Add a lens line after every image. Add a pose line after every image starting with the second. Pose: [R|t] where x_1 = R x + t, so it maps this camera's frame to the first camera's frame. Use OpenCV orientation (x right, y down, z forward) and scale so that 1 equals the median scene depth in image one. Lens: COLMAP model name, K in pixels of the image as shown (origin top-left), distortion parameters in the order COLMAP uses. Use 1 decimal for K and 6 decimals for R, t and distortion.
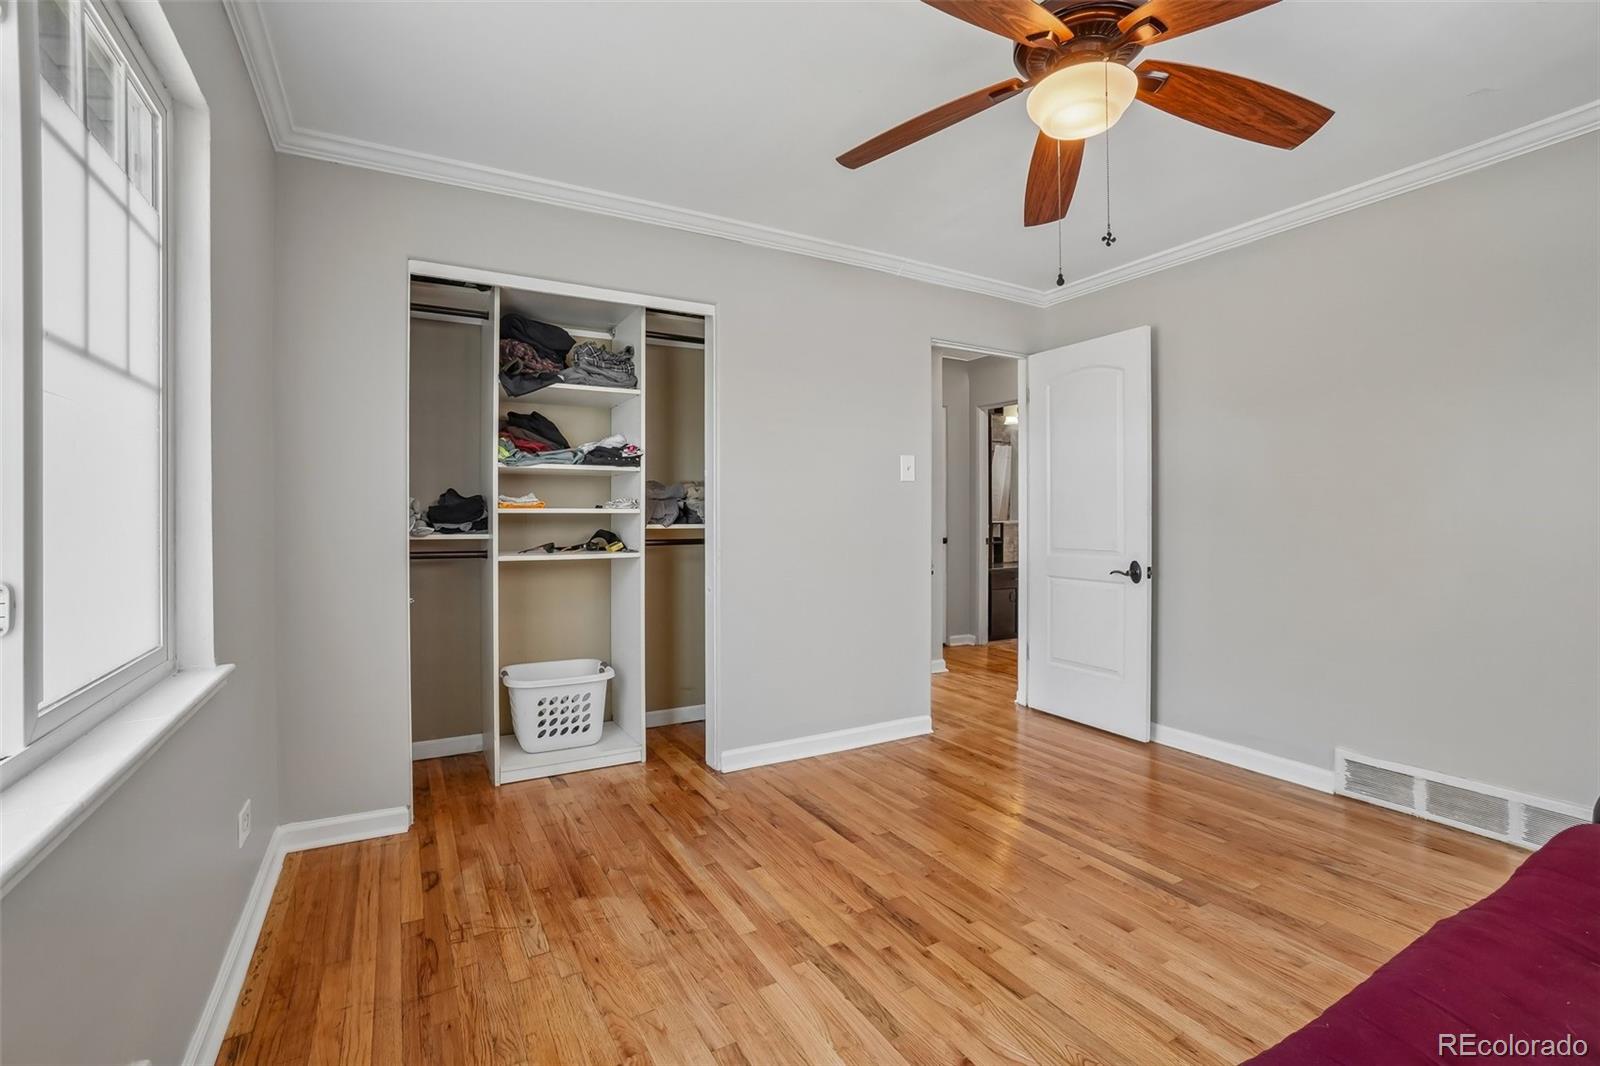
lens RADIAL K [[716.6, 0, 788.3], [0, 716.6, 525.5], [0, 0, 1]] dist [-0.052883, 0.023080]
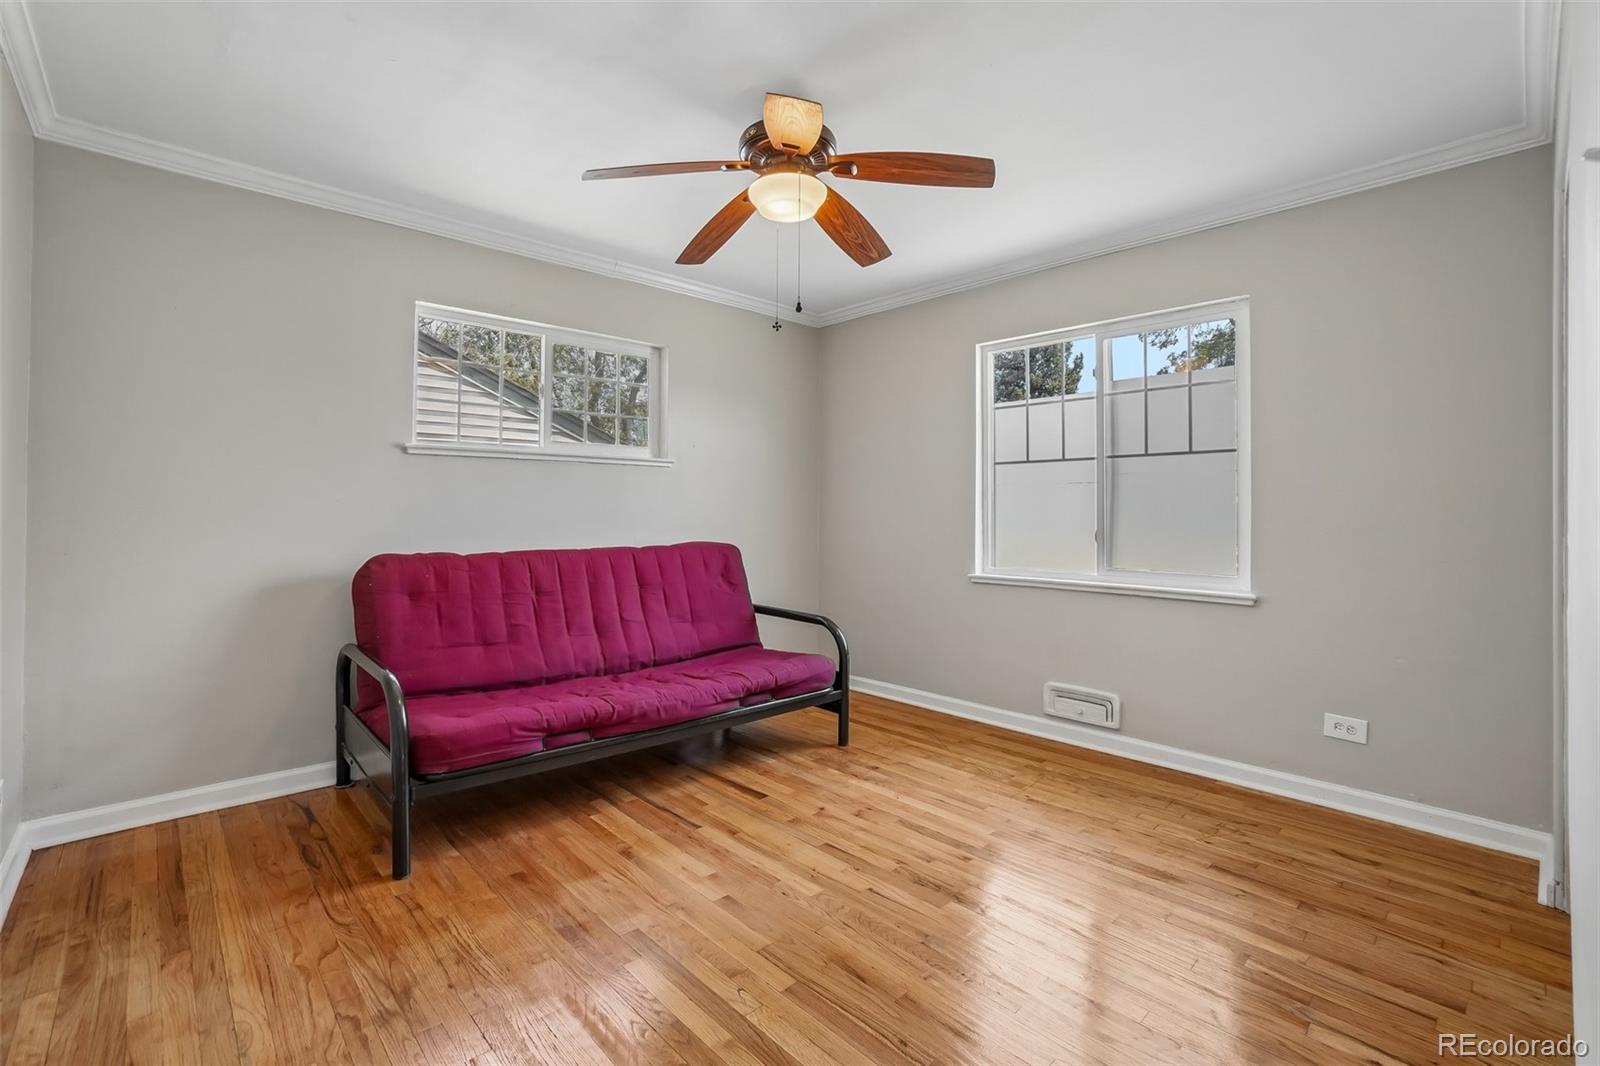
lens RADIAL K [[716.6, 0, 788.3], [0, 716.6, 525.5], [0, 0, 1]] dist [-0.052883, 0.023080]
pose [[-0.972613, 0.000614, -0.232429, 0.633413], [-0.007625, 0.999374, 0.034547, -0.027953], [0.232305, 0.035373, -0.972000, 2.015483]]
